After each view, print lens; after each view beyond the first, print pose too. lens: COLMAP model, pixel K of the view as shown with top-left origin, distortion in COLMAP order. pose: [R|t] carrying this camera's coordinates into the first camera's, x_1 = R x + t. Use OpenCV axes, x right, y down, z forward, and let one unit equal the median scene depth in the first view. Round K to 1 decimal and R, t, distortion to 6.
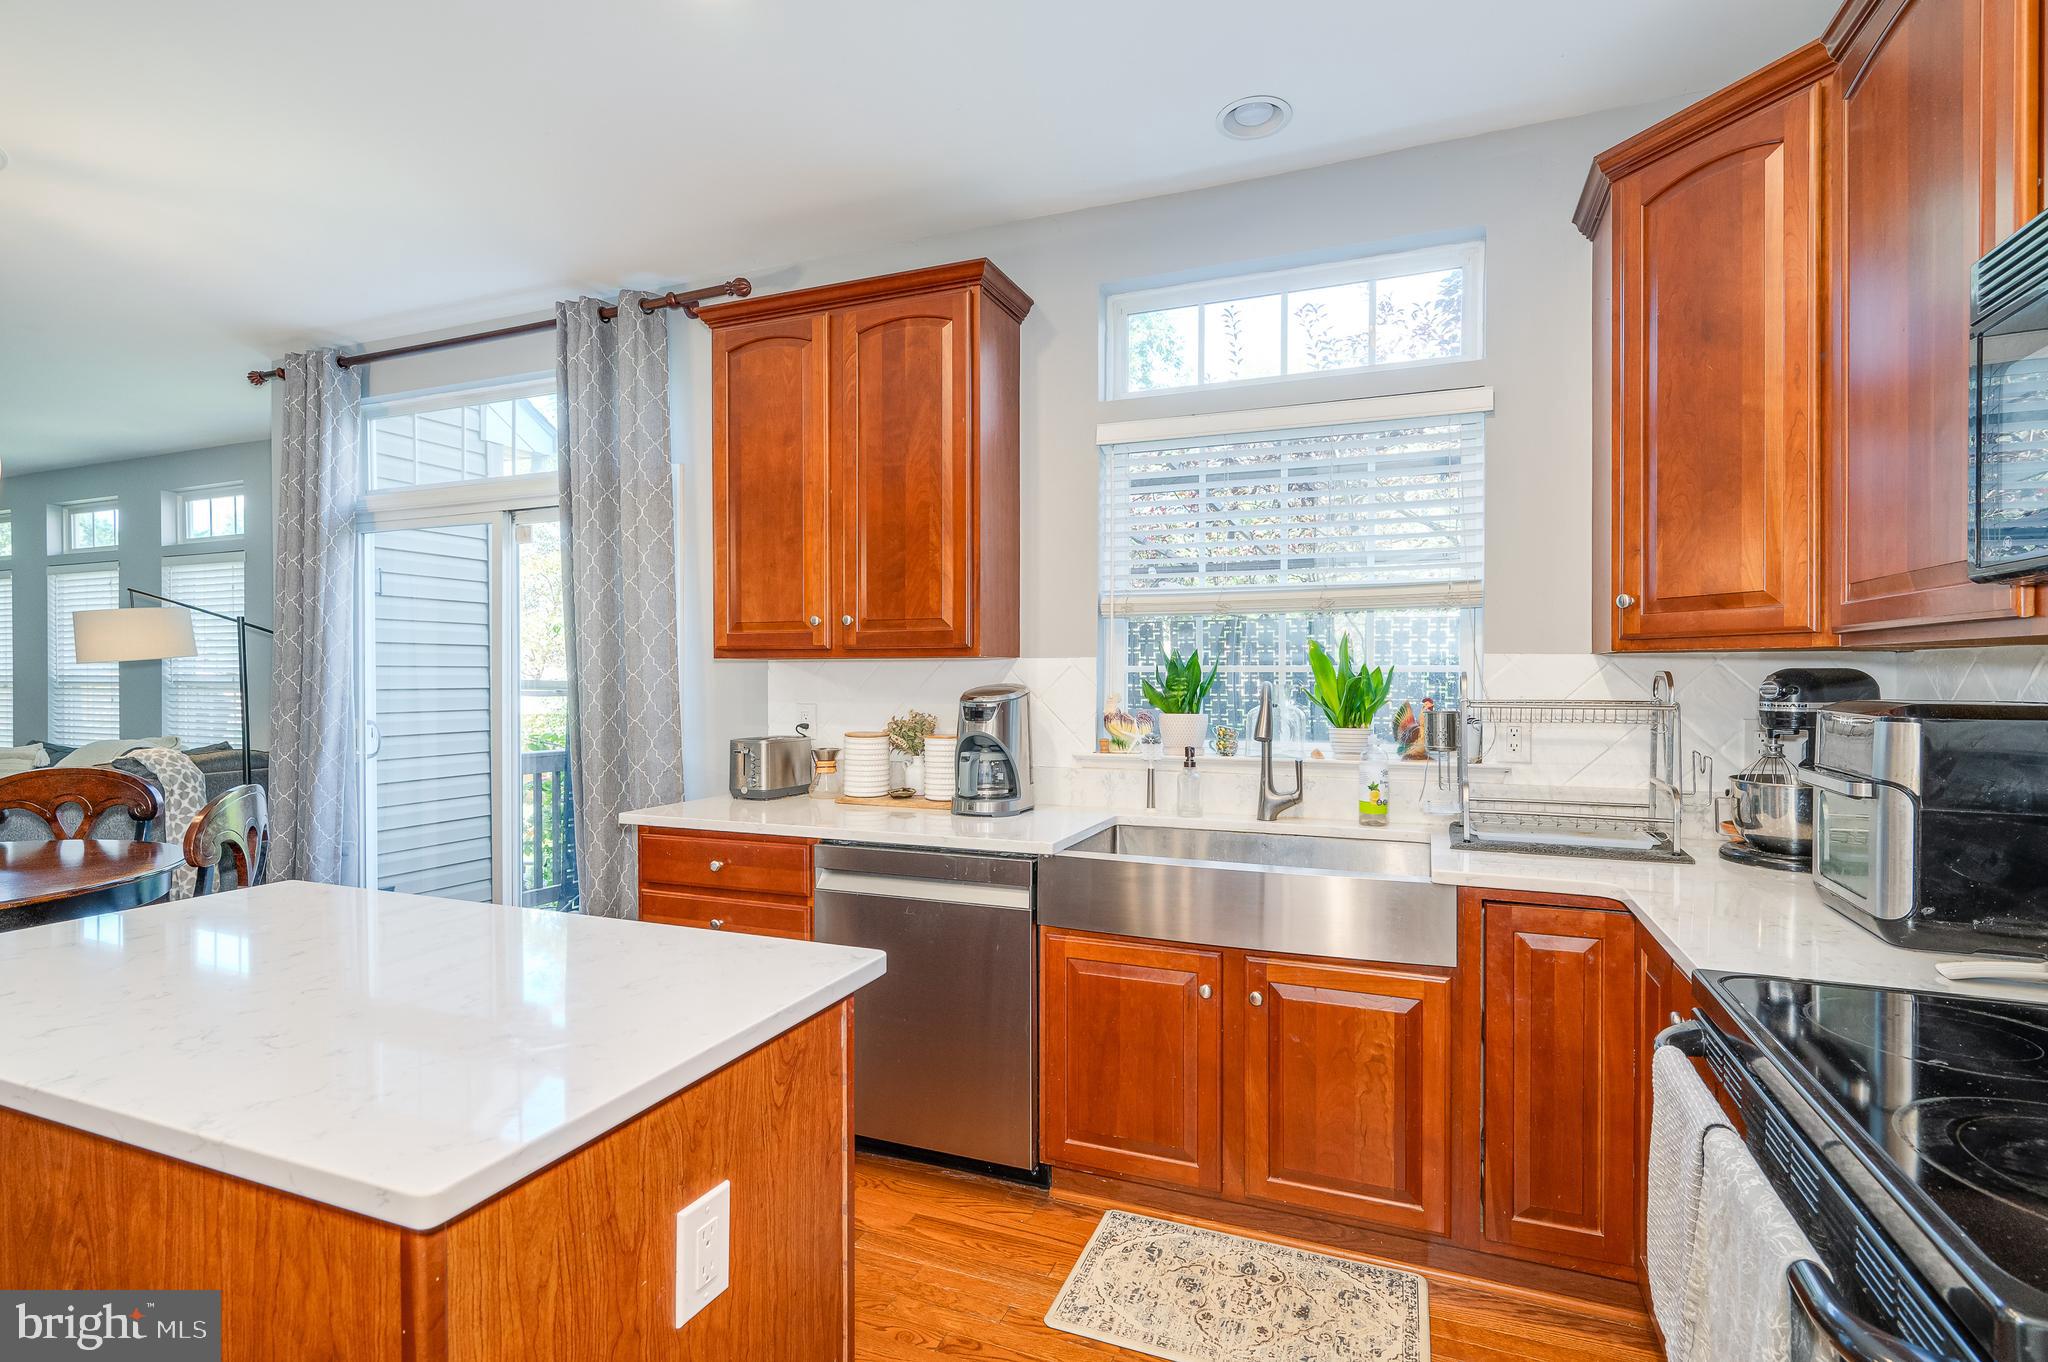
lens RADIAL K [[900.8, 0, 1000.1], [0, 900.8, 683.7], [0, 0, 1]] dist [0.000022, 0.001273]
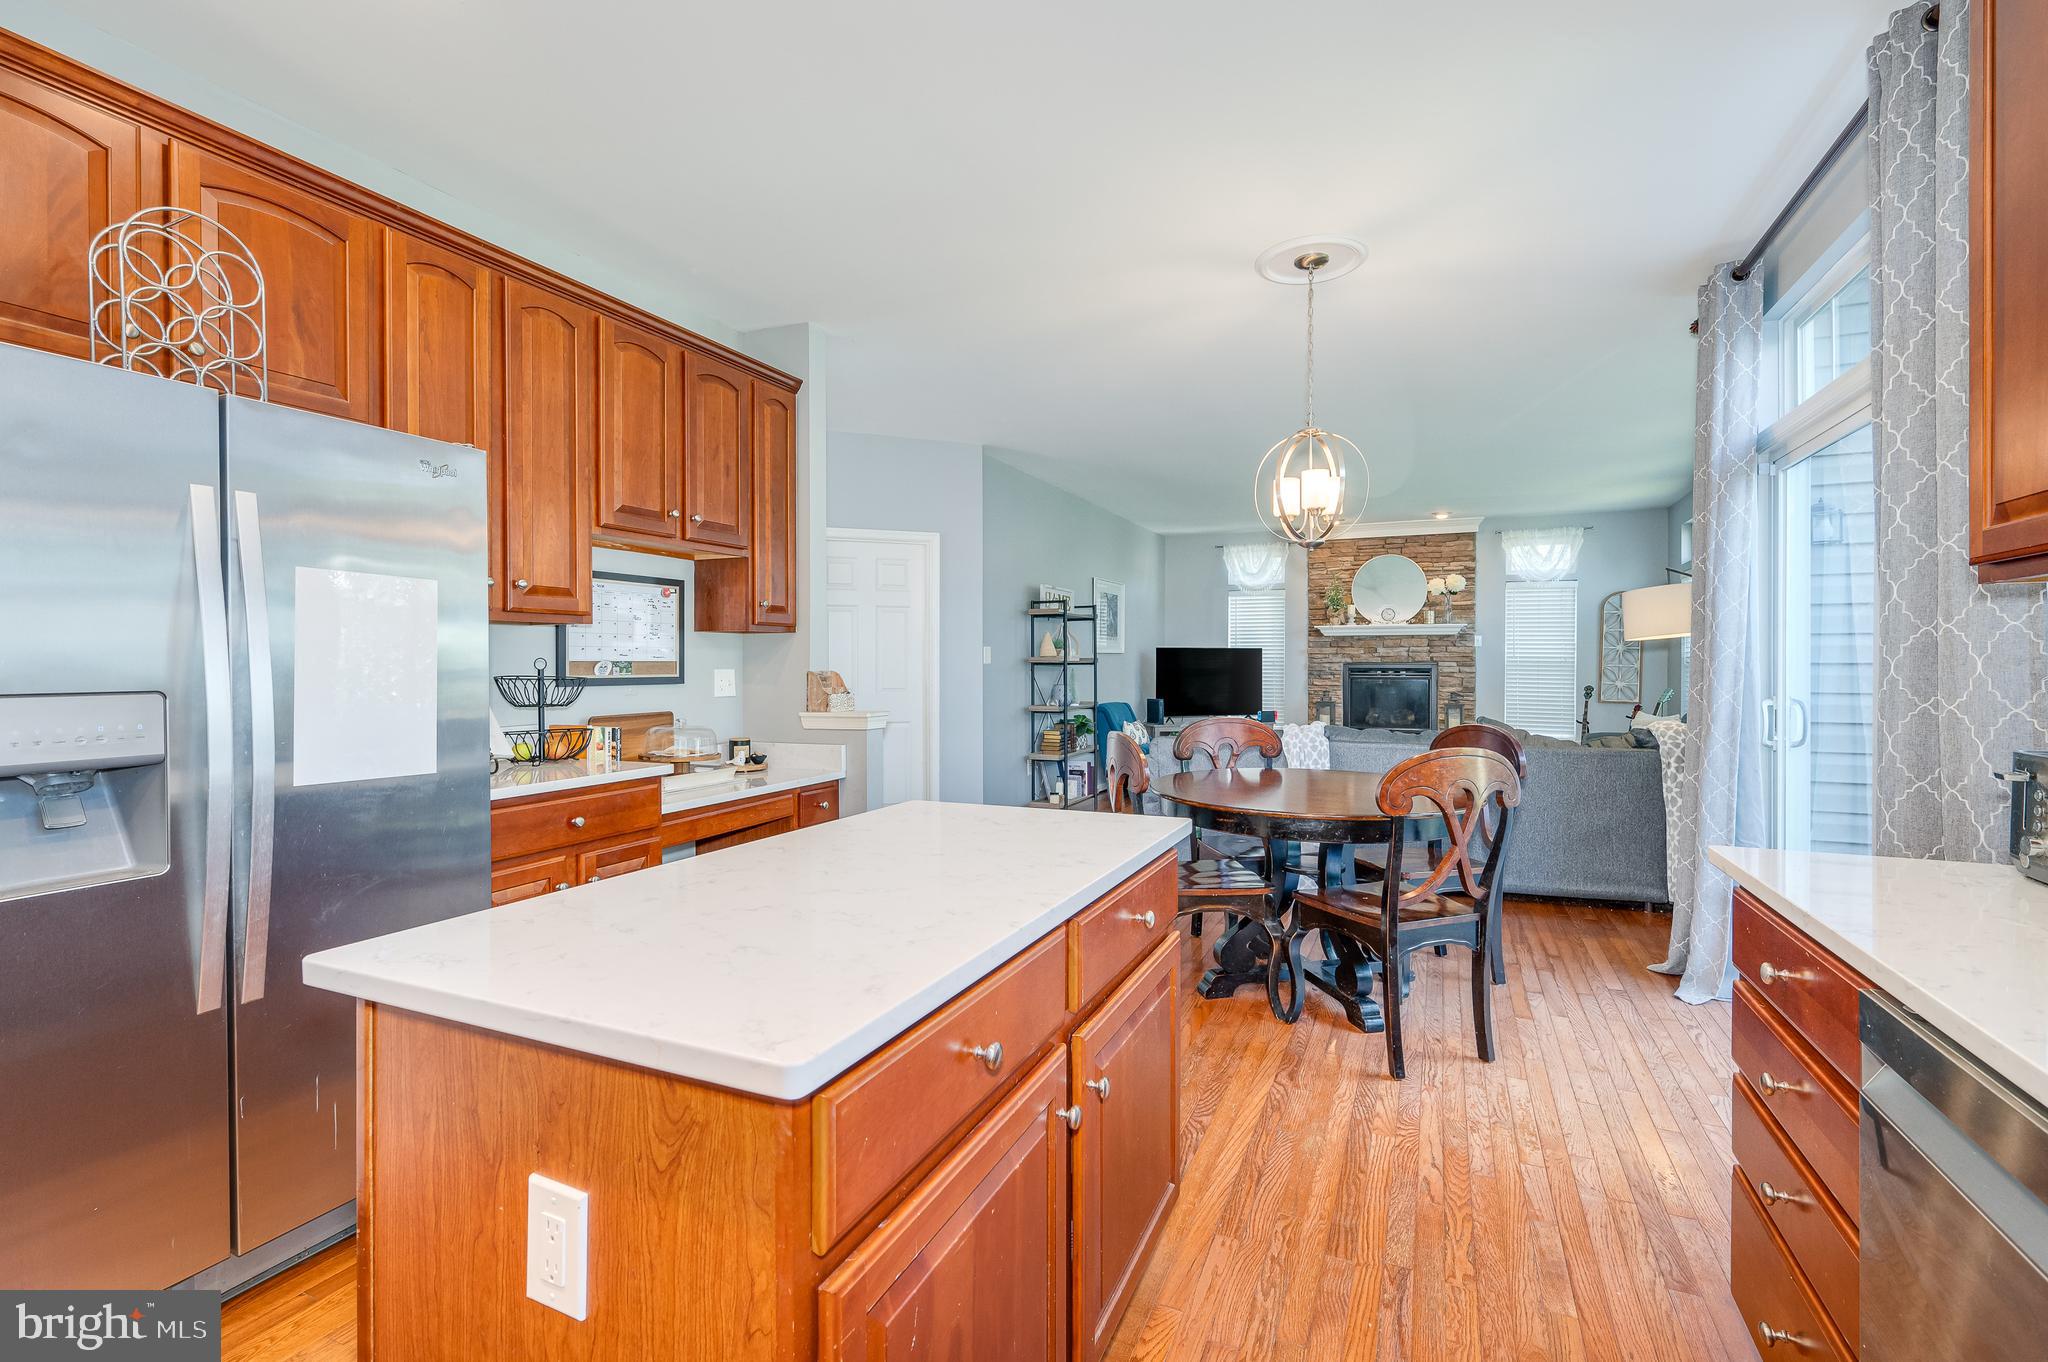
lens RADIAL K [[900.8, 0, 1060.5], [0, 900.8, 665.0], [0, 0, 1]] dist [0.000022, 0.001273]
pose [[-0.013334, 0.002149, -0.999909, 0.233461], [-0.010228, 0.999945, 0.002285, 0.026192], [0.999859, 0.010258, -0.013311, 0.649130]]
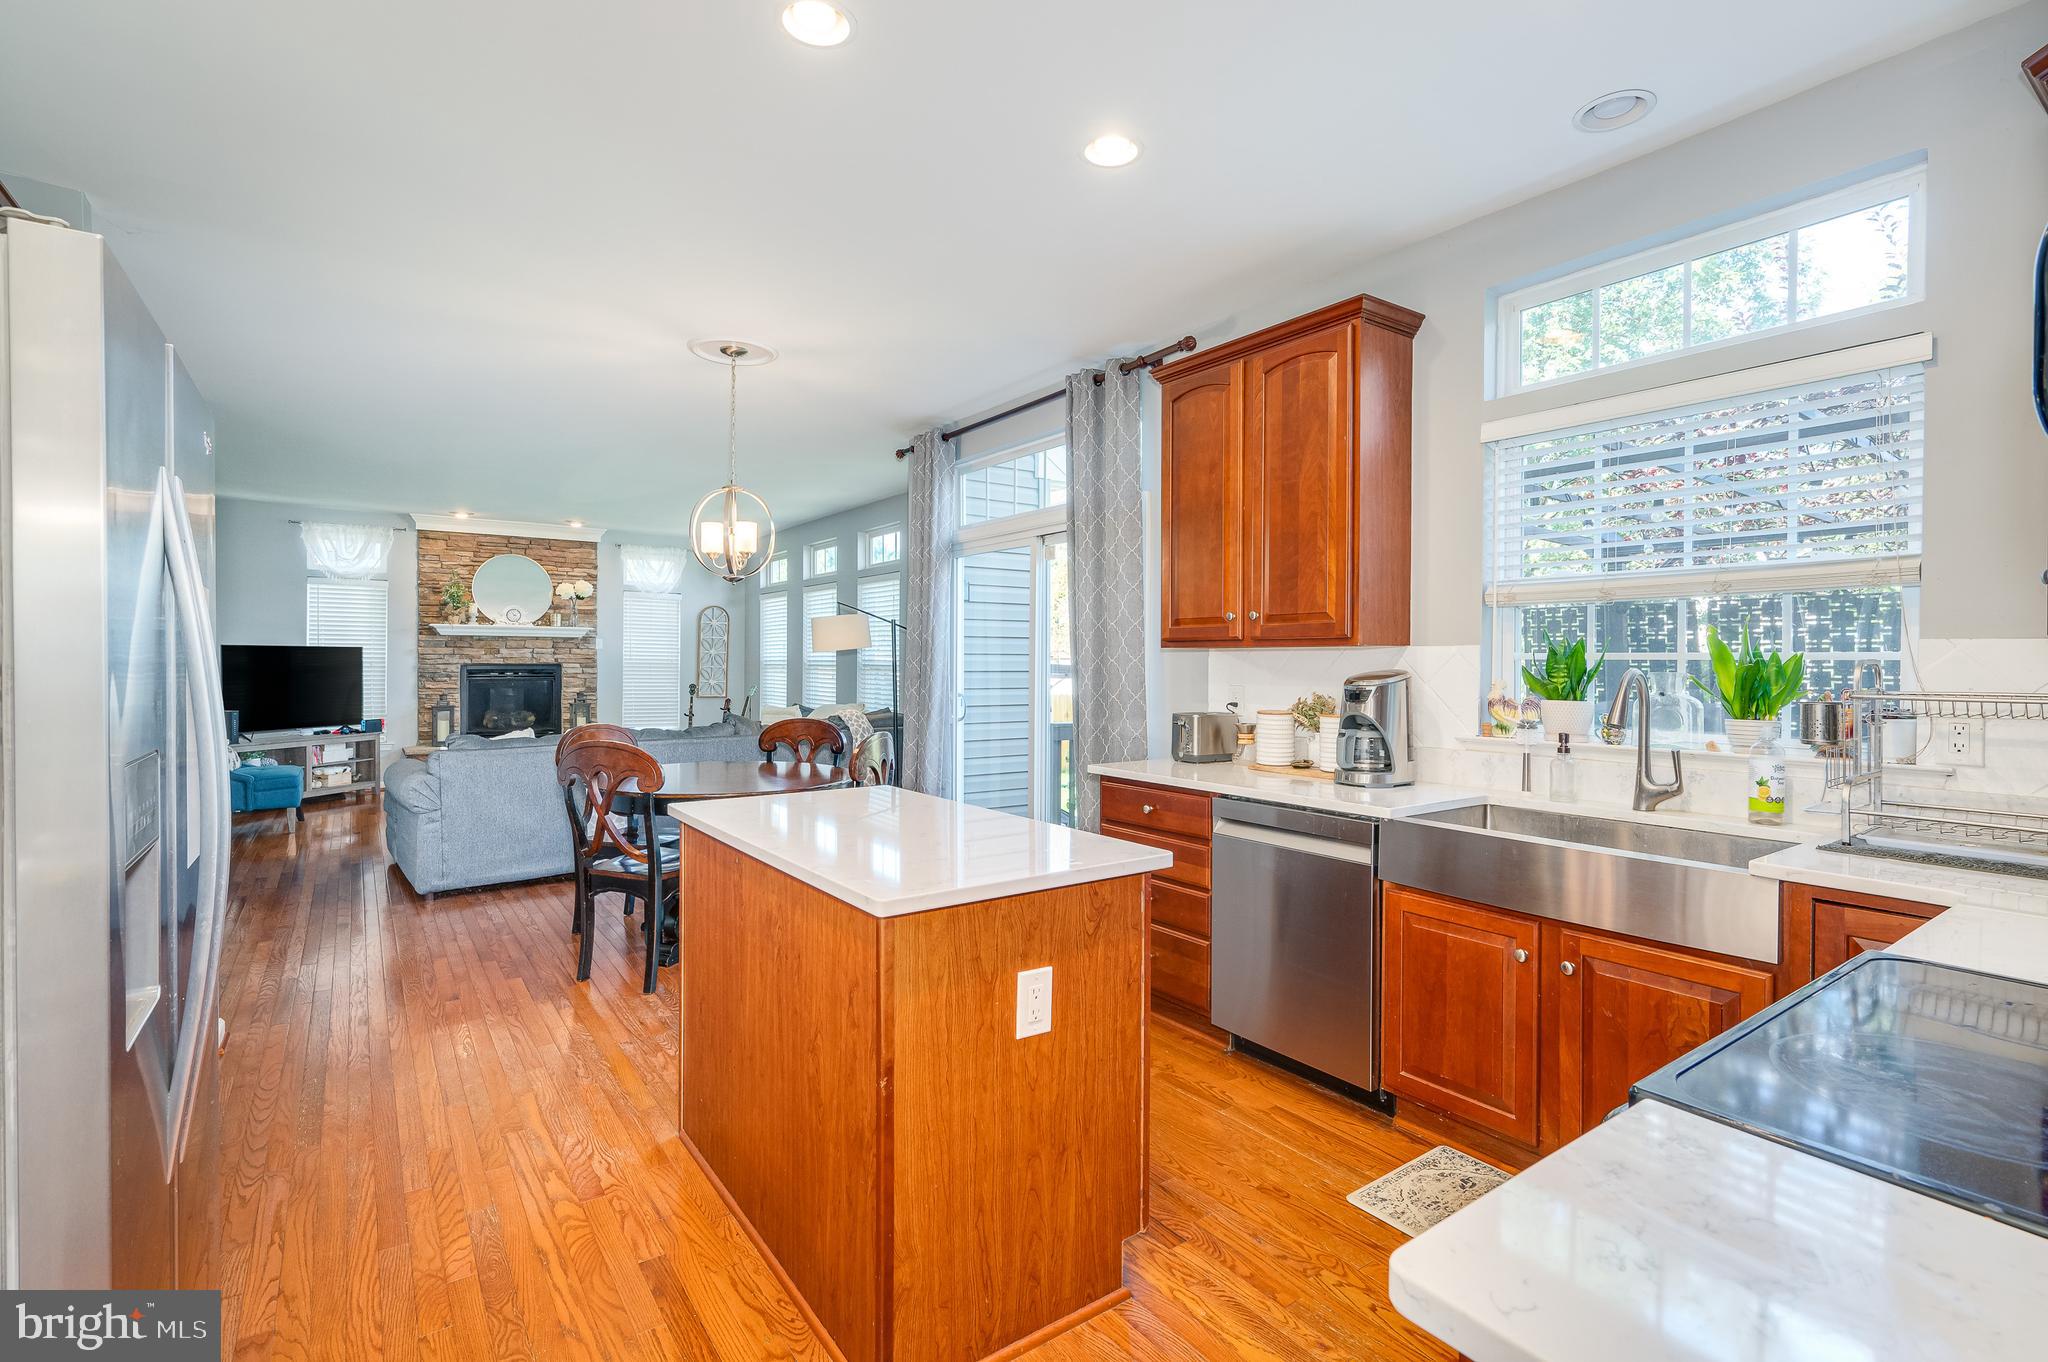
lens RADIAL K [[900.8, 0, 1001.2], [0, 900.8, 672.0], [0, 0, 1]] dist [0.000022, 0.001273]
pose [[0.824178, 0.010859, -0.566227, 0.244809], [-0.010691, 0.999936, 0.003616, 0.004064], [0.566231, 0.003073, 0.824241, -0.182795]]
